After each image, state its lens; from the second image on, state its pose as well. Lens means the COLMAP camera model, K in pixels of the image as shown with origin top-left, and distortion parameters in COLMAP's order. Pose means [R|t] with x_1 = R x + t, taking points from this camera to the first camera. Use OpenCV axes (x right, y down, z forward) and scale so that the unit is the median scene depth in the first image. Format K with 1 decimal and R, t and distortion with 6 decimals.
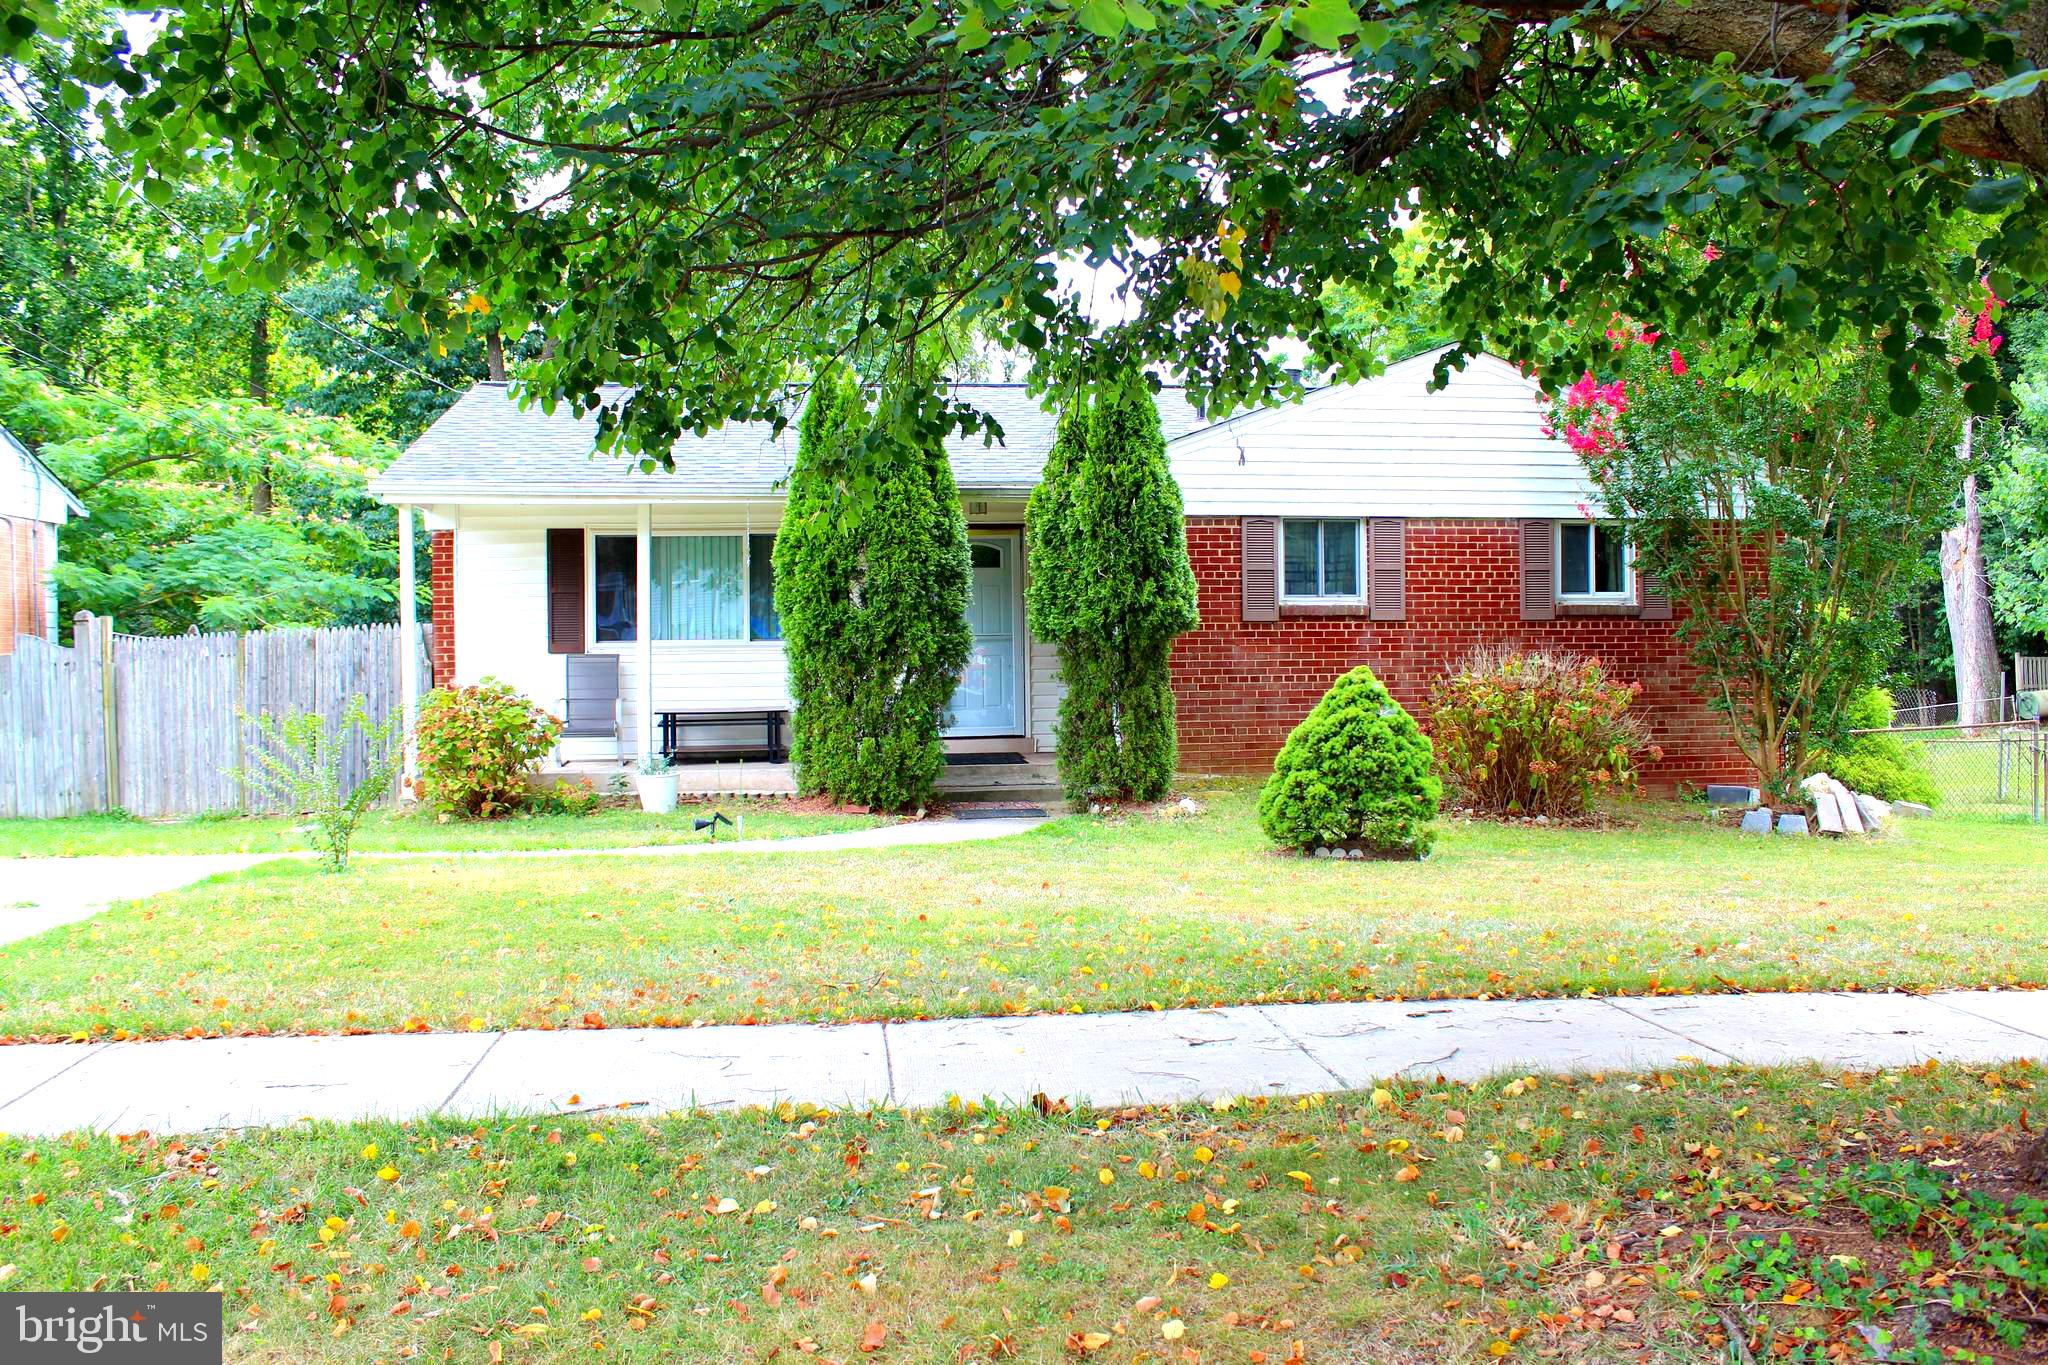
lens RADIAL K [[1702.1, 0, 1024.0], [0, 1702.1, 682.5], [0, 0, 1]] dist [-0.164328, 0.154208]
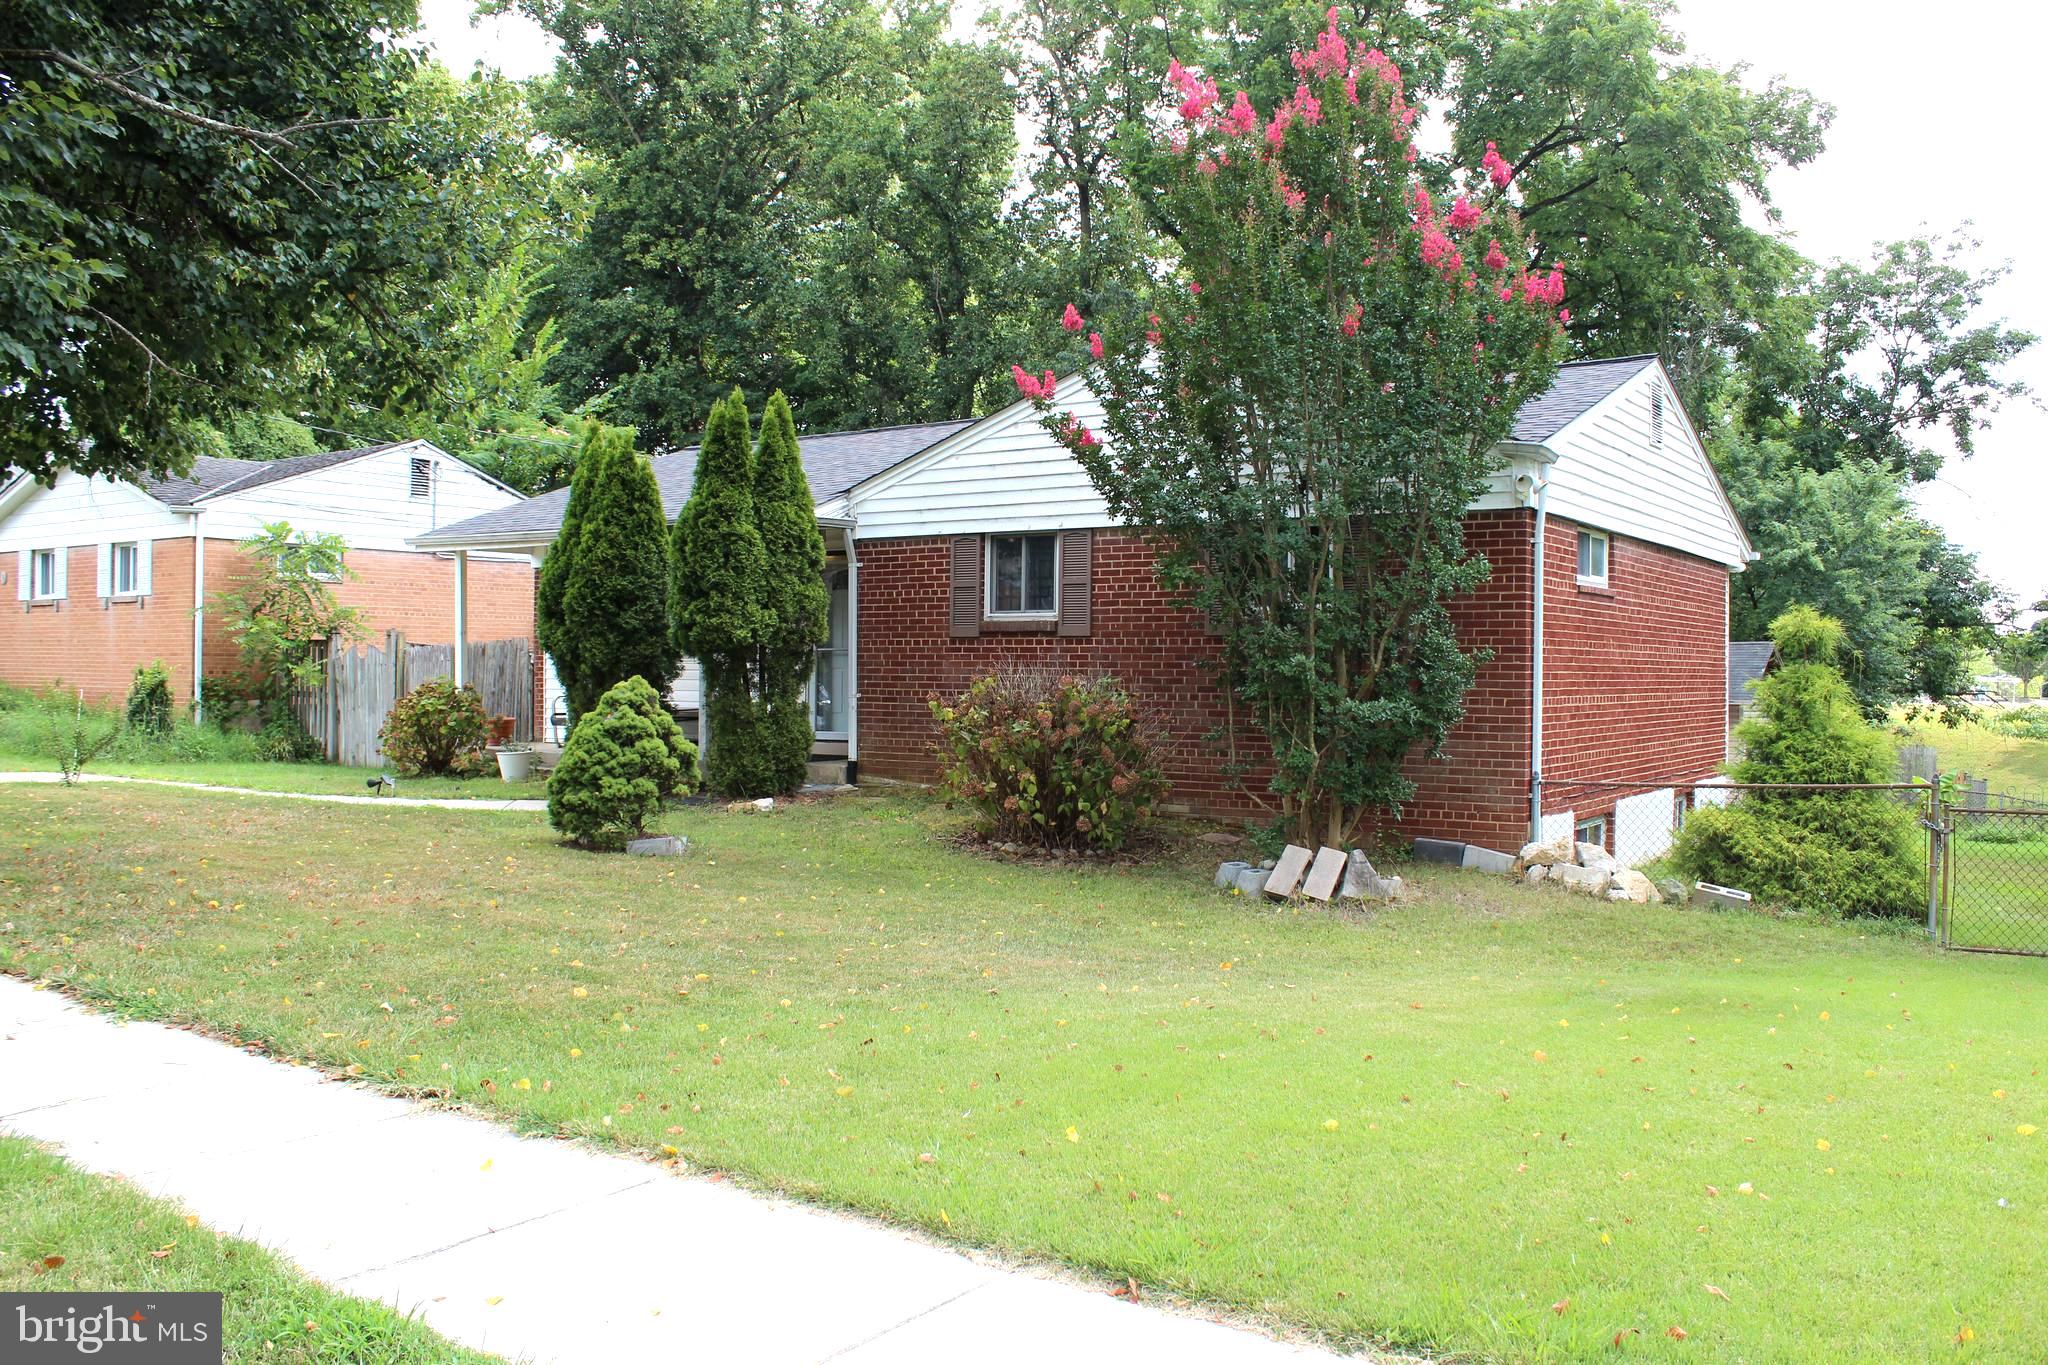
lens RADIAL K [[1702.1, 0, 1024.0], [0, 1702.1, 682.5], [0, 0, 1]] dist [-0.164328, 0.154208]
pose [[0.743074, 0.019277, -0.668931, 0.843105], [-0.027088, 0.999632, -0.001283, -0.008313], [0.668660, 0.019073, 0.743323, 0.260447]]
